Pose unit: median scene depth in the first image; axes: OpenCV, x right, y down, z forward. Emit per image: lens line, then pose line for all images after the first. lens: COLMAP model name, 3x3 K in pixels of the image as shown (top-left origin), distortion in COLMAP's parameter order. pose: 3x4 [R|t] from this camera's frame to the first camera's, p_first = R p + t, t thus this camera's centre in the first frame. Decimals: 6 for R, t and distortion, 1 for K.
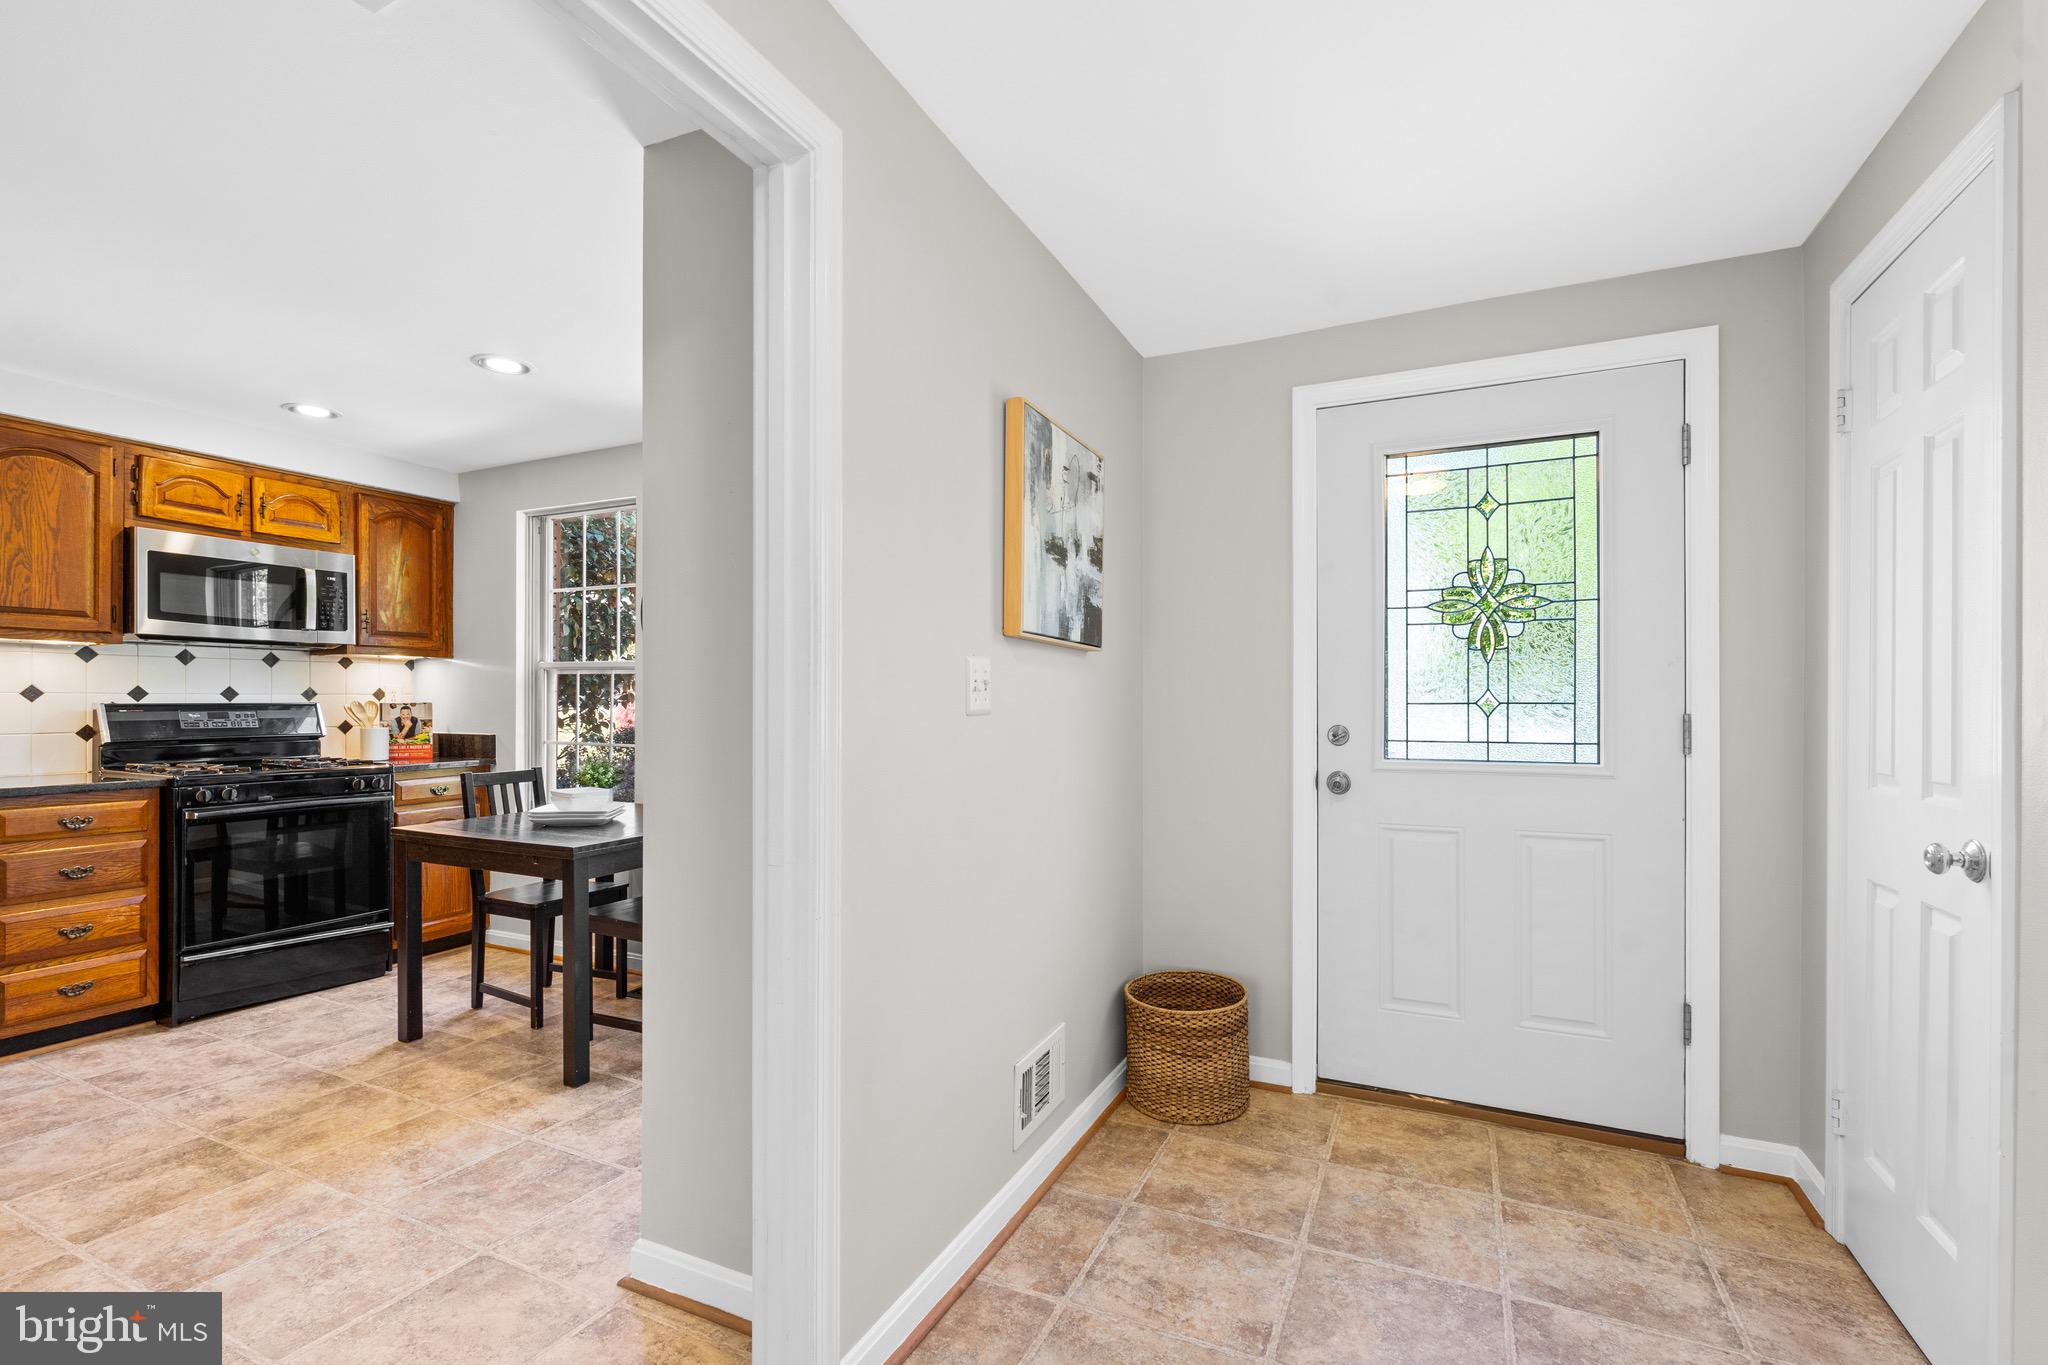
lens RADIAL K [[919.6, 0, 1014.4], [0, 919.6, 685.8], [0, 0, 1]] dist [0.000771, 0.000133]
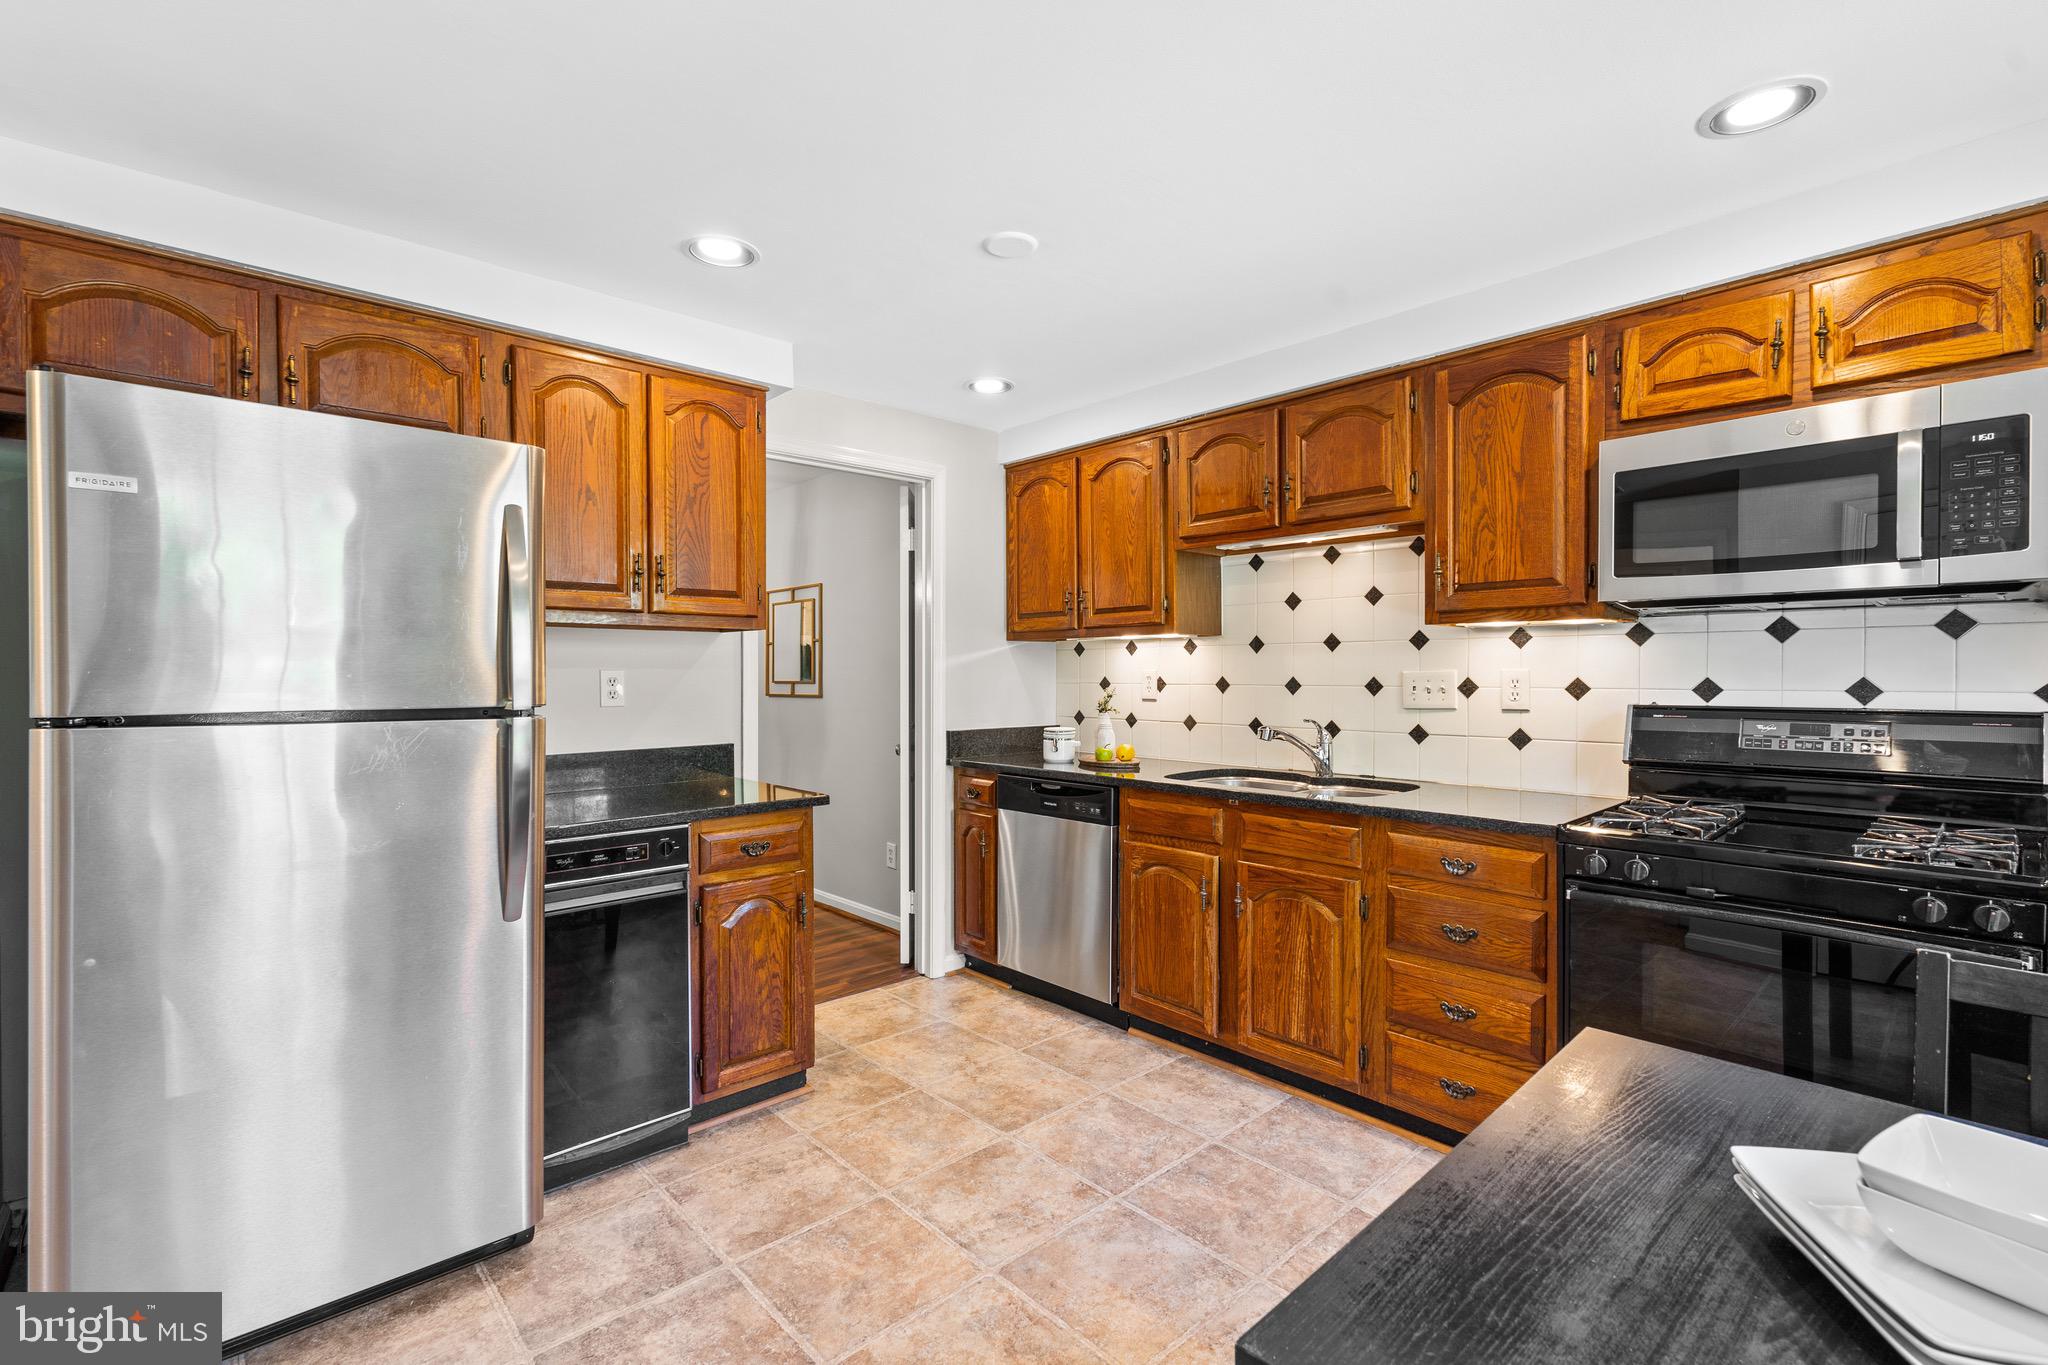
lens RADIAL K [[919.6, 0, 1014.4], [0, 919.6, 685.8], [0, 0, 1]] dist [0.000771, 0.000133]
pose [[-0.367737, 0.013952, -0.929825, -0.176669], [0.017874, 0.999809, 0.007933, -0.009047], [0.929758, -0.013703, -0.367916, 0.844942]]
